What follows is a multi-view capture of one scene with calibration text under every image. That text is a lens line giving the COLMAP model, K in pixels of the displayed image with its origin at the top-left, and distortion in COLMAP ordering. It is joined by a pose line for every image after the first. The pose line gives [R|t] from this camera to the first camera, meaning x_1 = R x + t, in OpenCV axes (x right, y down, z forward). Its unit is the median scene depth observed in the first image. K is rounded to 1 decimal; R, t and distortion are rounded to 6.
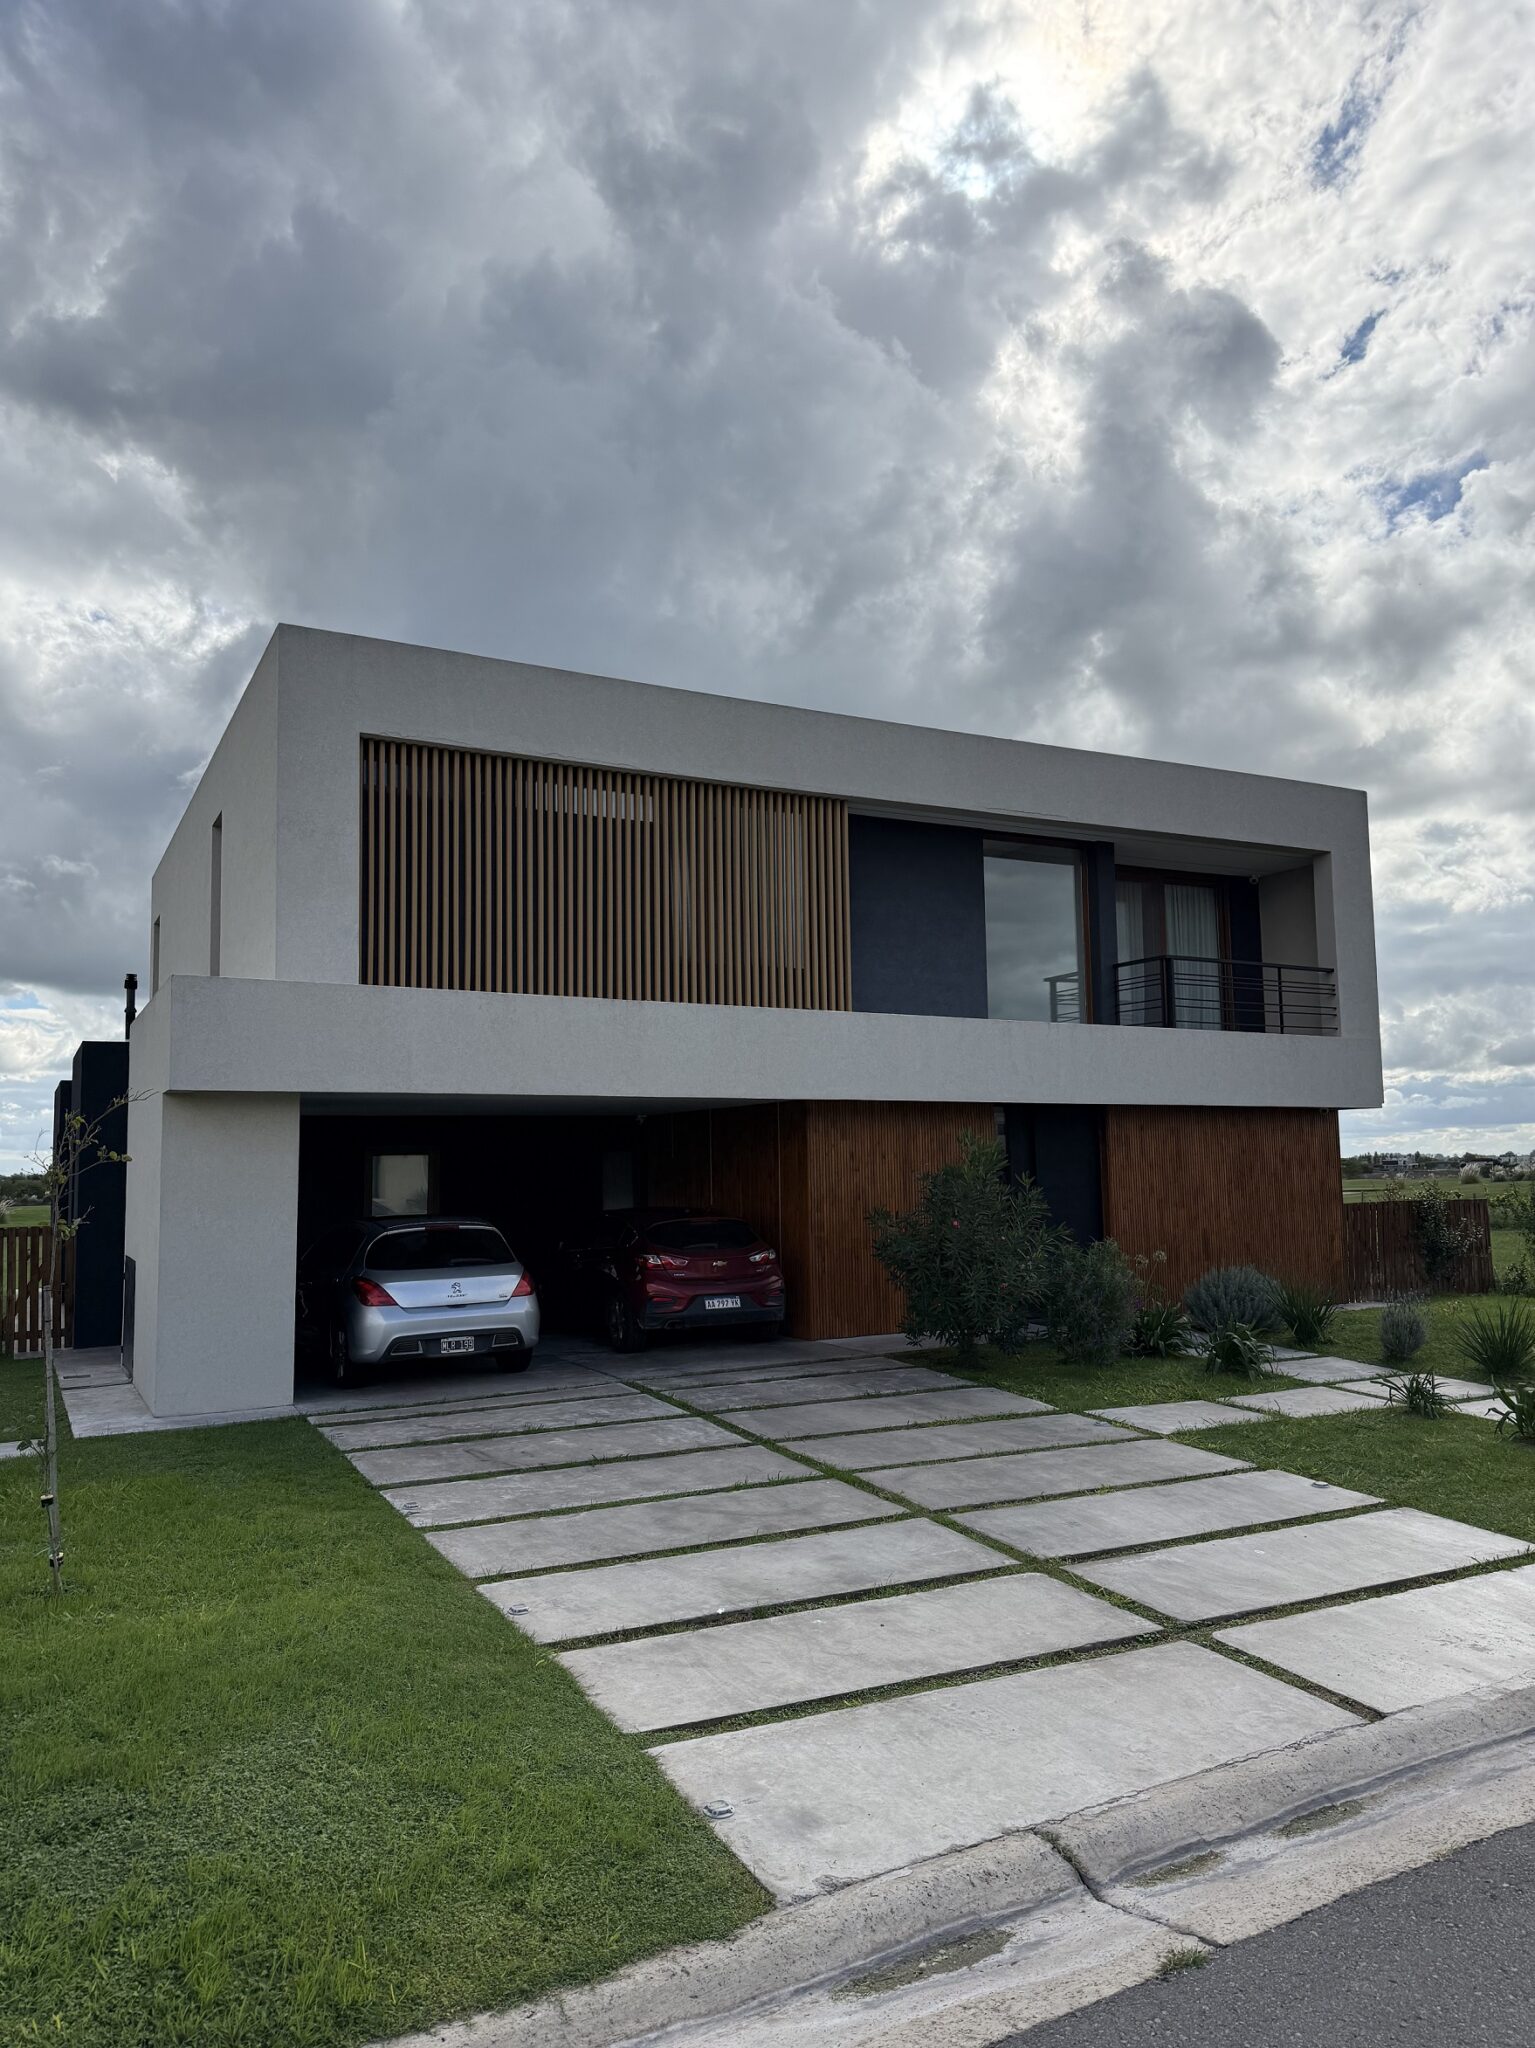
lens RADIAL K [[1415.9, 0, 767.5], [0, 1415.9, 1024.0], [0, 0, 1]] dist [0.058325, -0.000084]
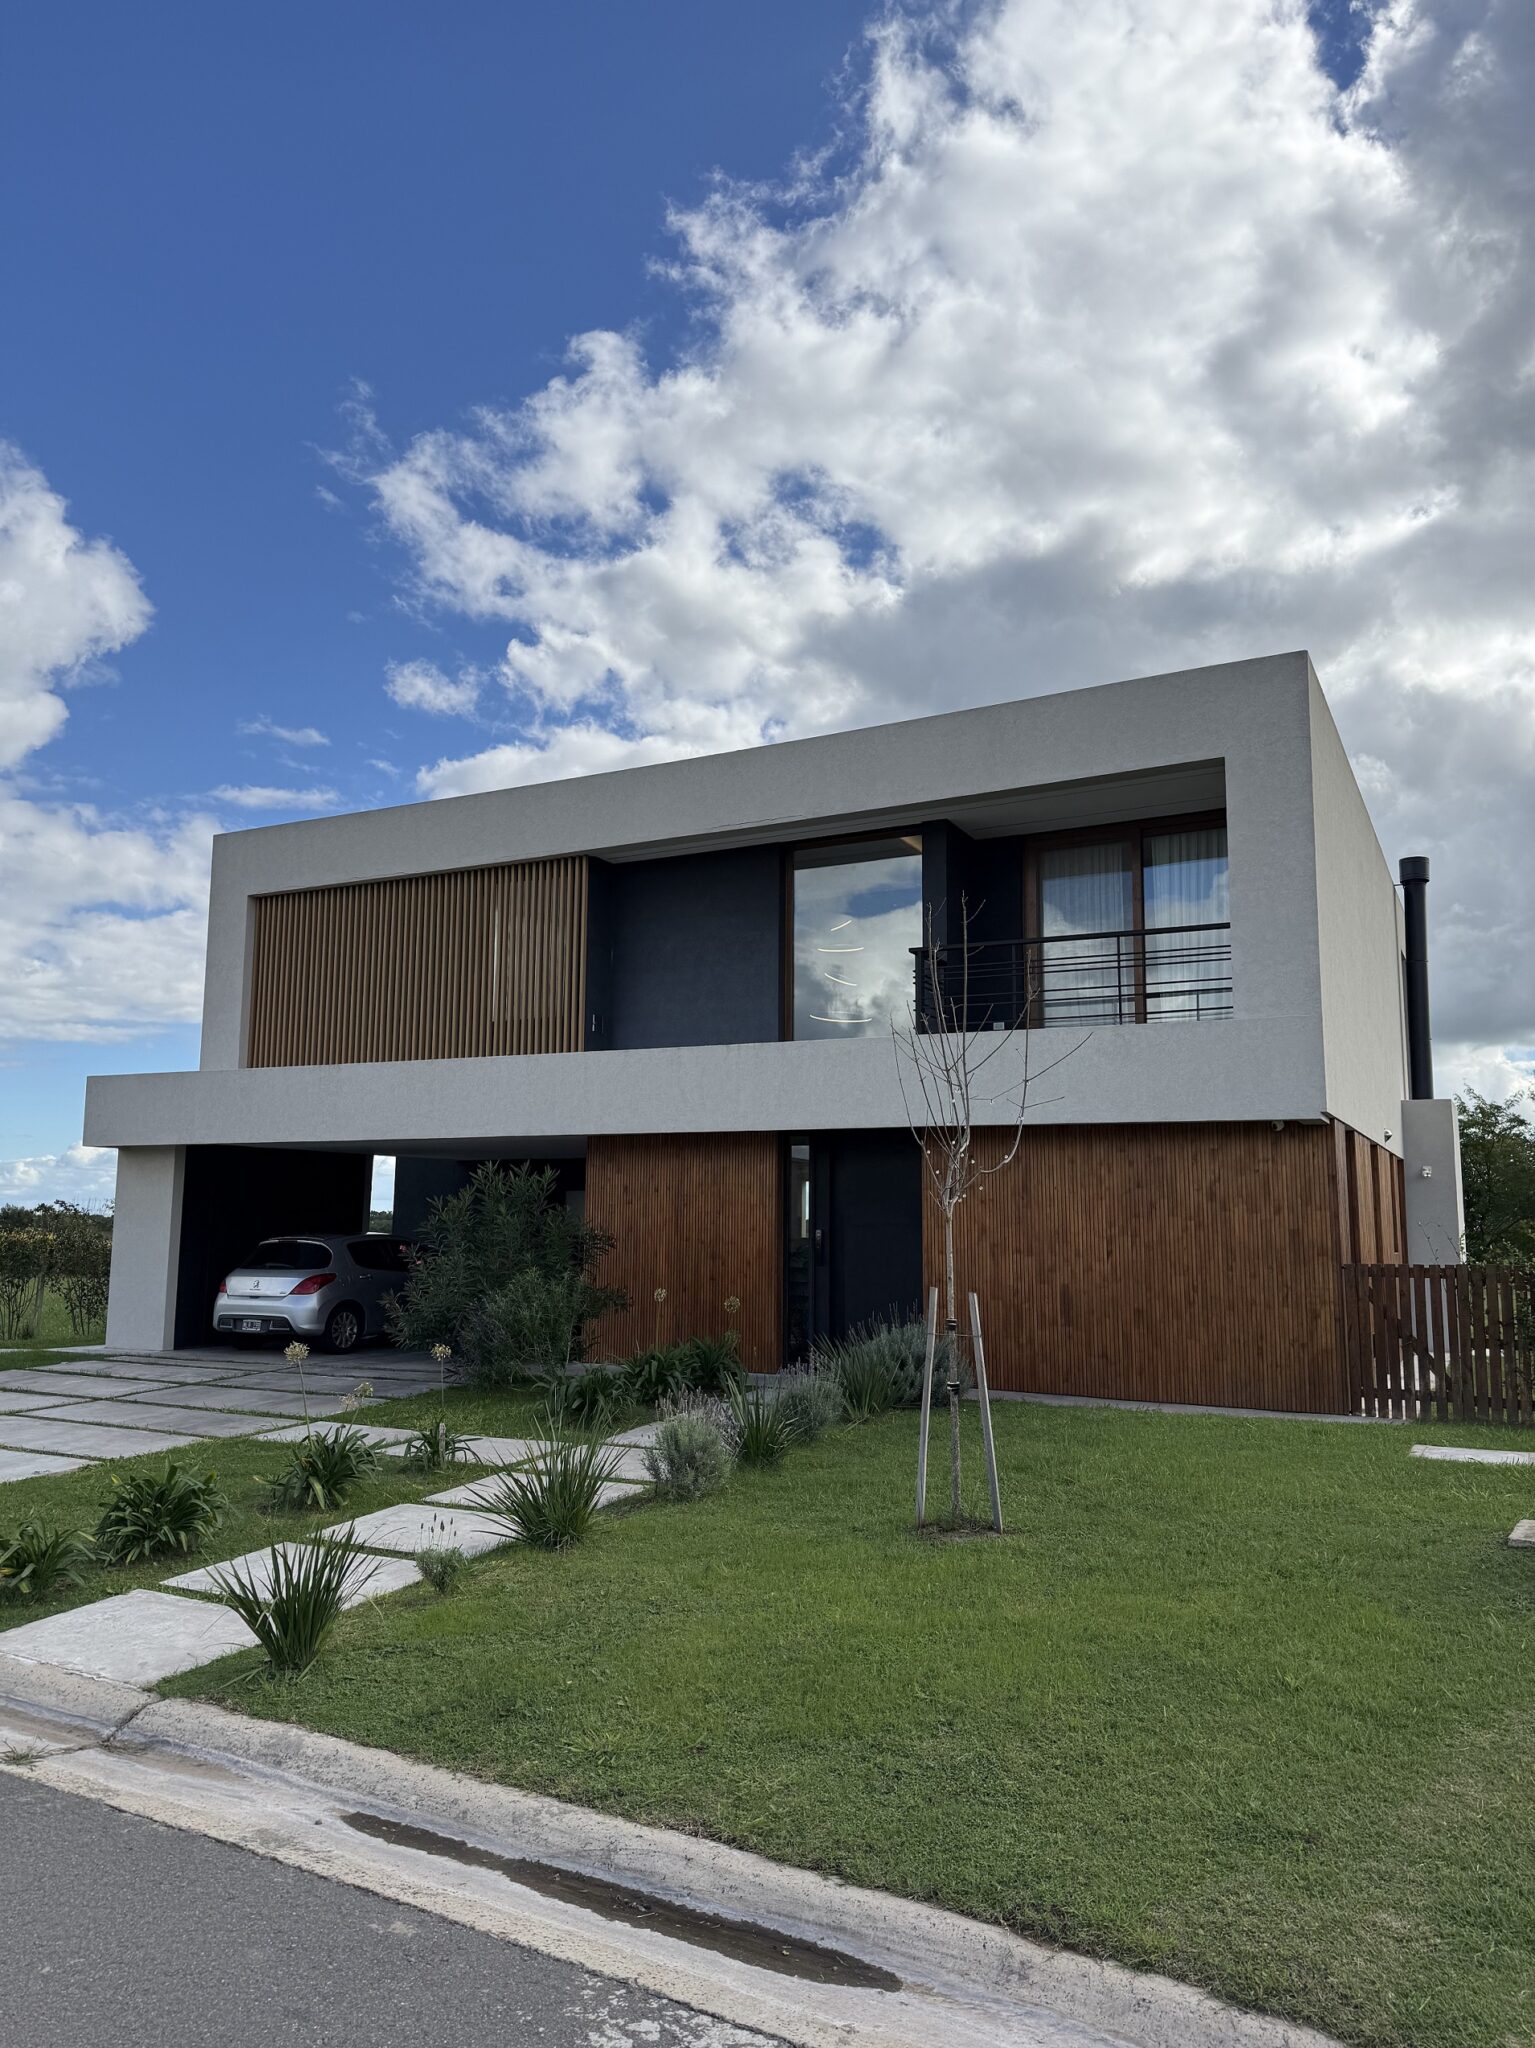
lens RADIAL K [[1415.9, 0, 767.5], [0, 1415.9, 1024.0], [0, 0, 1]] dist [0.058325, -0.000084]
pose [[0.565396, -0.096769, -0.819123, 0.909520], [0.071044, 0.995117, -0.068522, 0.047570], [0.821754, -0.019452, 0.569510, 0.459929]]
